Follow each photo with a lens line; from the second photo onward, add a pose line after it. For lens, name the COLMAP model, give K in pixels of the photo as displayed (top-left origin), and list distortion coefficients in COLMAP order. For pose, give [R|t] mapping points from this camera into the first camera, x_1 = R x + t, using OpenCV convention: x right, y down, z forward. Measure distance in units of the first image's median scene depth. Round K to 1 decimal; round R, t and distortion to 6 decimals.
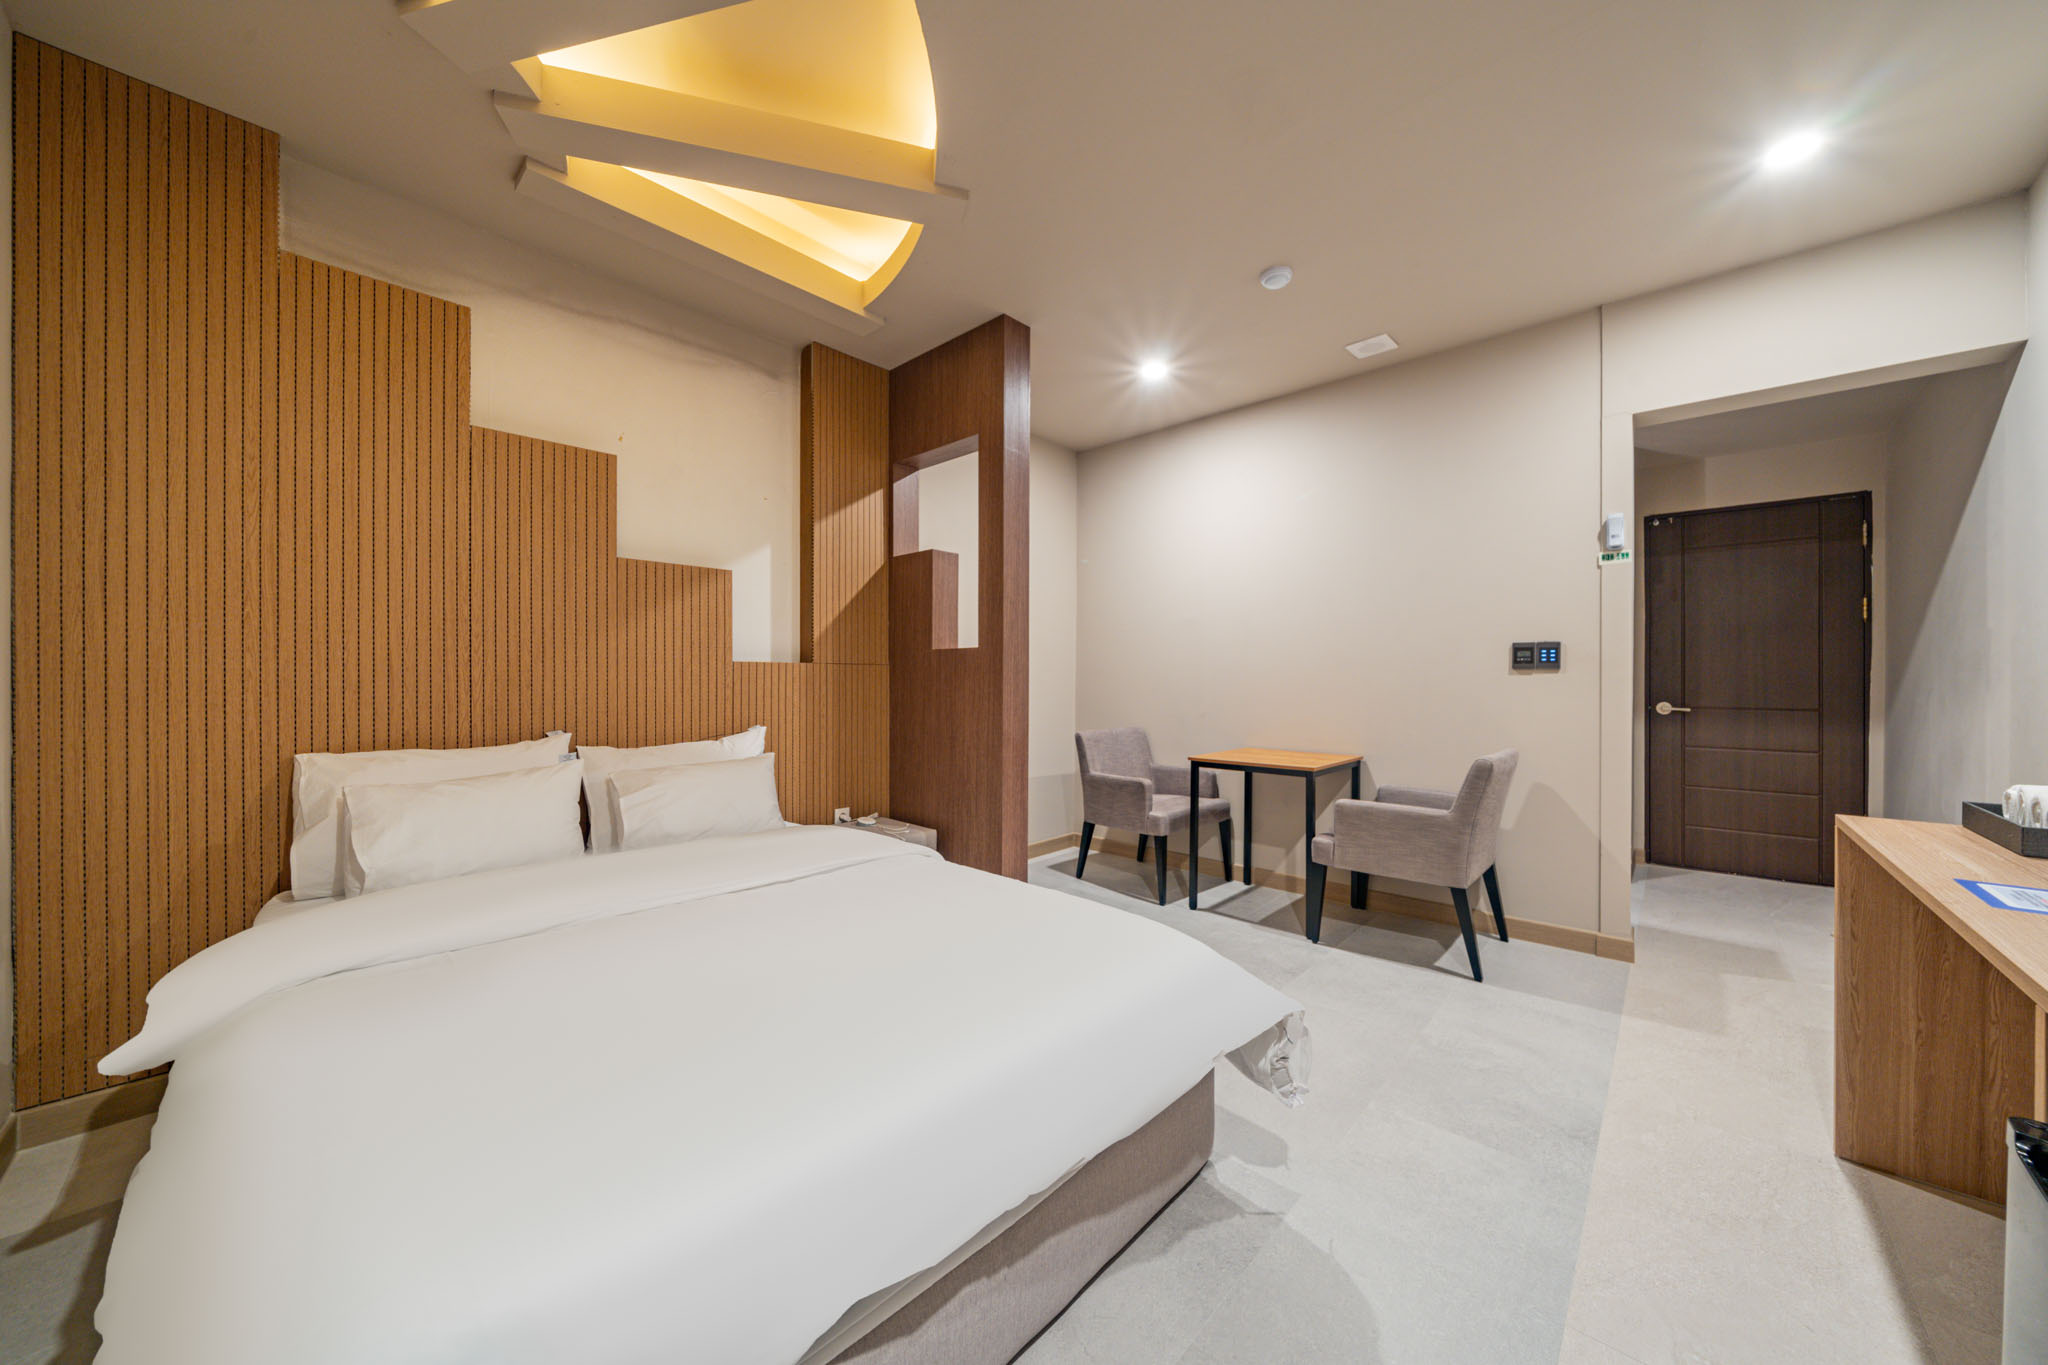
lens RADIAL K [[691.8, 0, 1054.2], [0, 691.8, 682.8], [0, 0, 1]] dist [-0.000981, -0.000126]
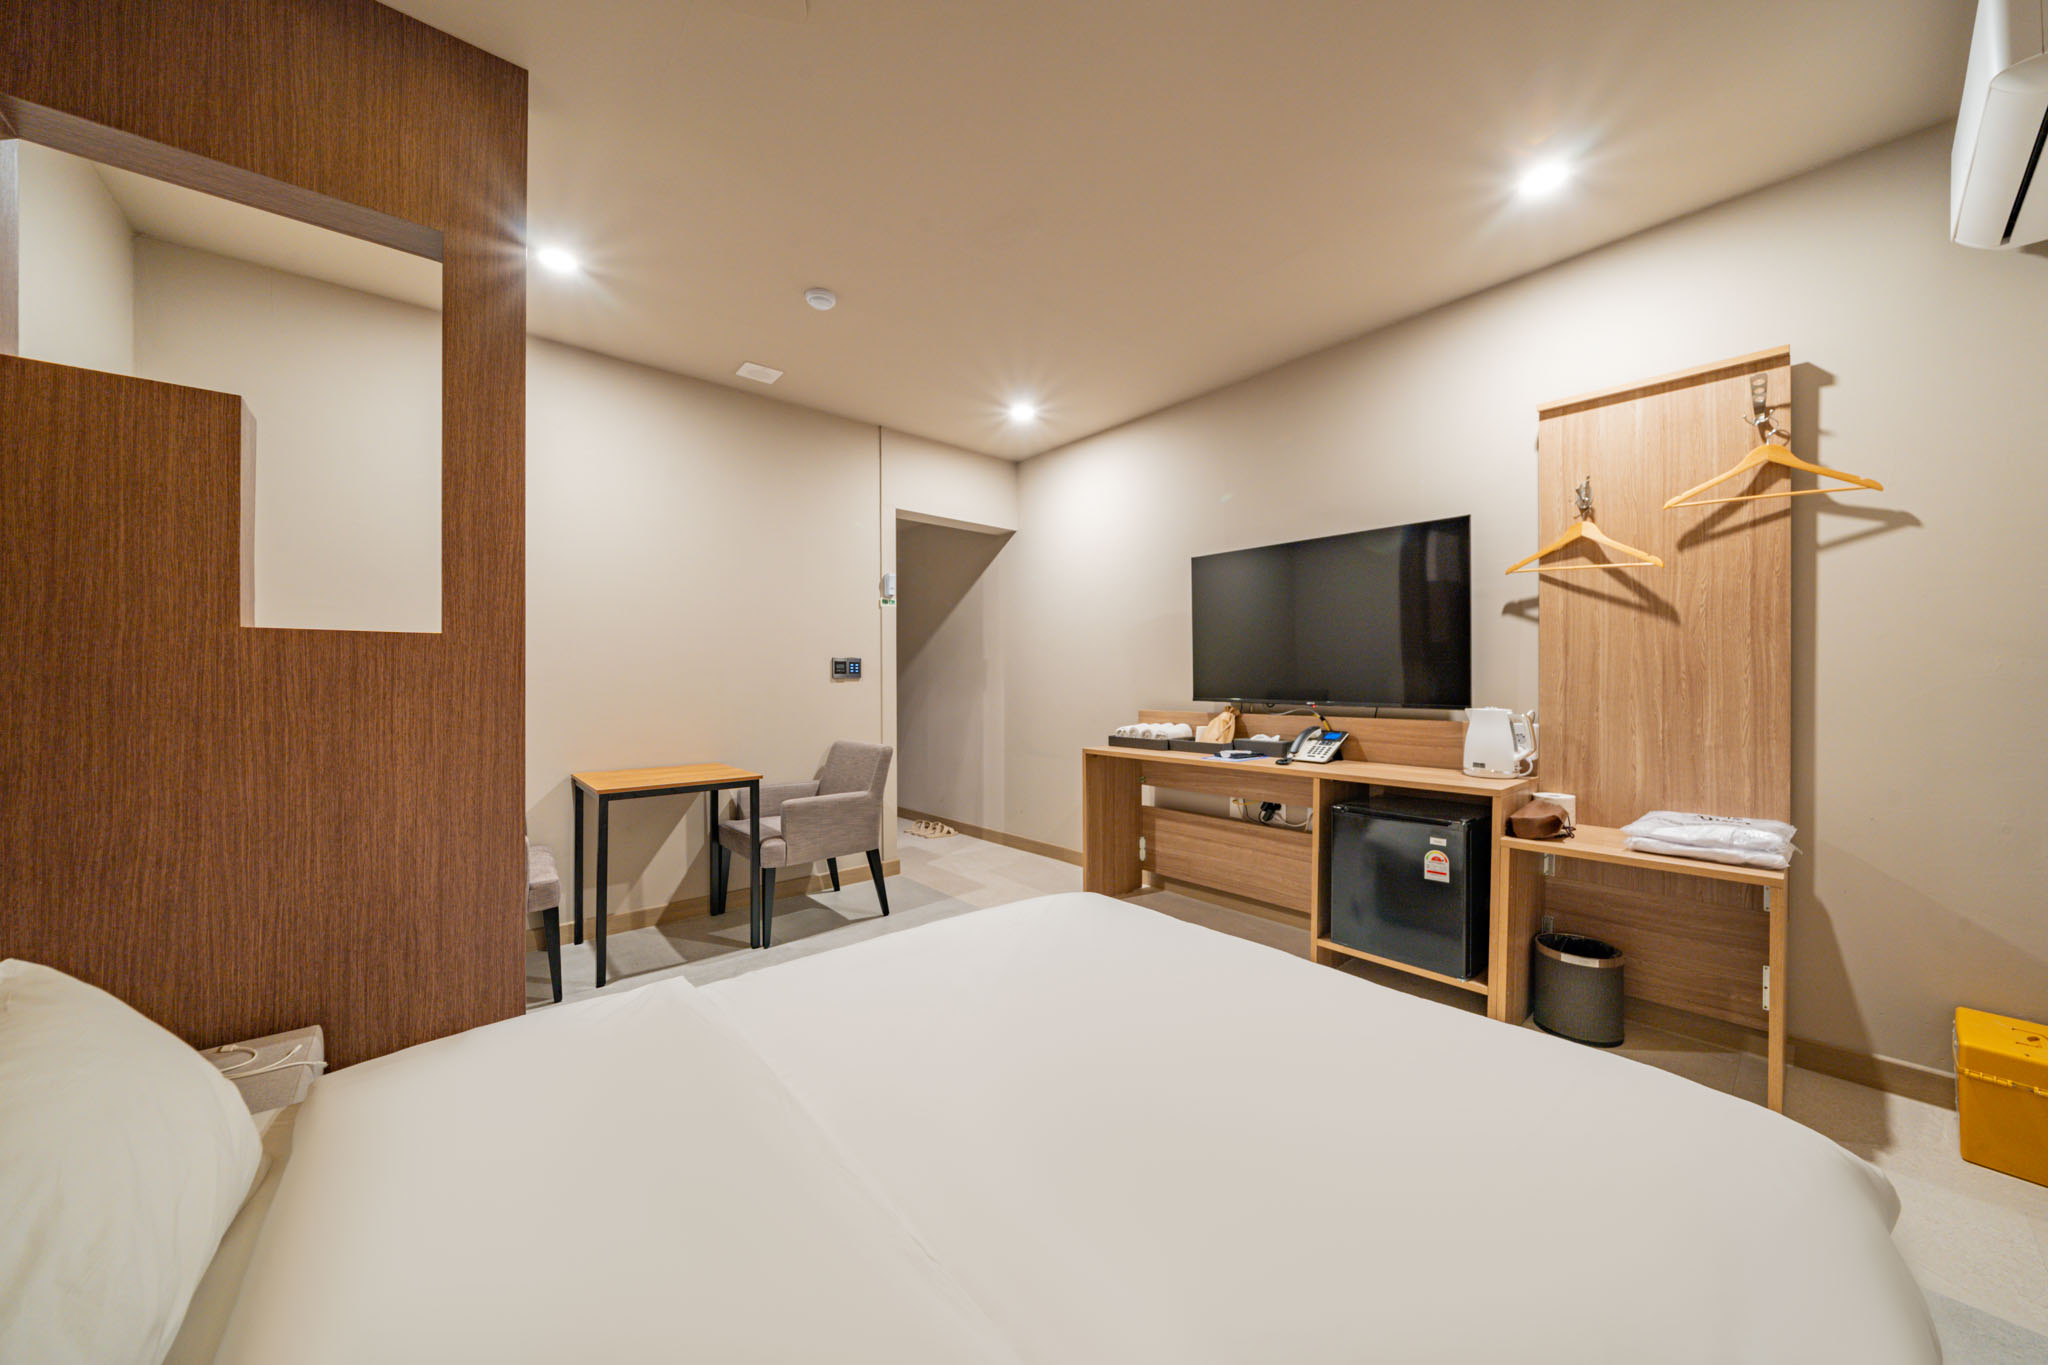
lens RADIAL K [[708.6, 0, 1028.9], [0, 708.6, 679.8], [0, 0, 1]] dist [-0.001617, -0.000239]
pose [[0.121634, -0.000287, 0.992575, -0.631488], [0.005158, 0.999987, -0.000343, -0.014788], [-0.992562, 0.005162, 0.121634, 0.511438]]
